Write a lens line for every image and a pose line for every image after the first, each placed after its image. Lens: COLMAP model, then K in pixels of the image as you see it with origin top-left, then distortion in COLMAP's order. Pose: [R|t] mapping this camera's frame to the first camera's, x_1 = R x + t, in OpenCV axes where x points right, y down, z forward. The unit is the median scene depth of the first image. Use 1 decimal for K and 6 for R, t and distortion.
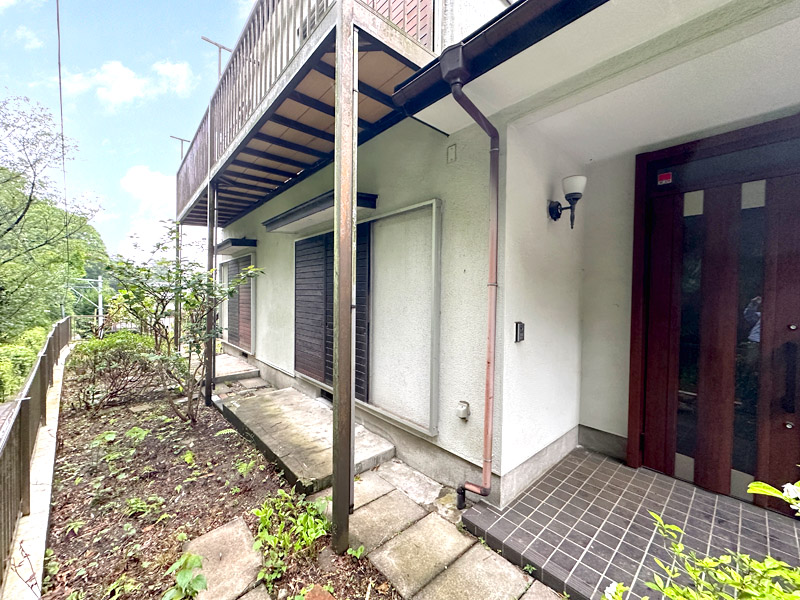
lens RADIAL K [[318.8, 0, 396.9], [0, 318.8, 299.6], [0, 0, 1]] dist [-0.002776, -0.000293]
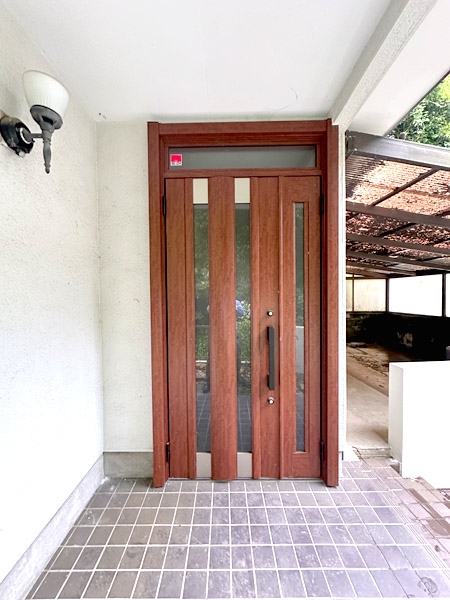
lens RADIAL K [[239.1, 0, 226.4], [0, 239.1, 299.7], [0, 0, 1]] dist [-0.002776, -0.000293]
pose [[0.665759, -0.037034, 0.745247, 0.417180], [0.035272, 0.999213, 0.018145, 0.014522], [-0.745333, 0.014206, 0.666541, 0.445373]]
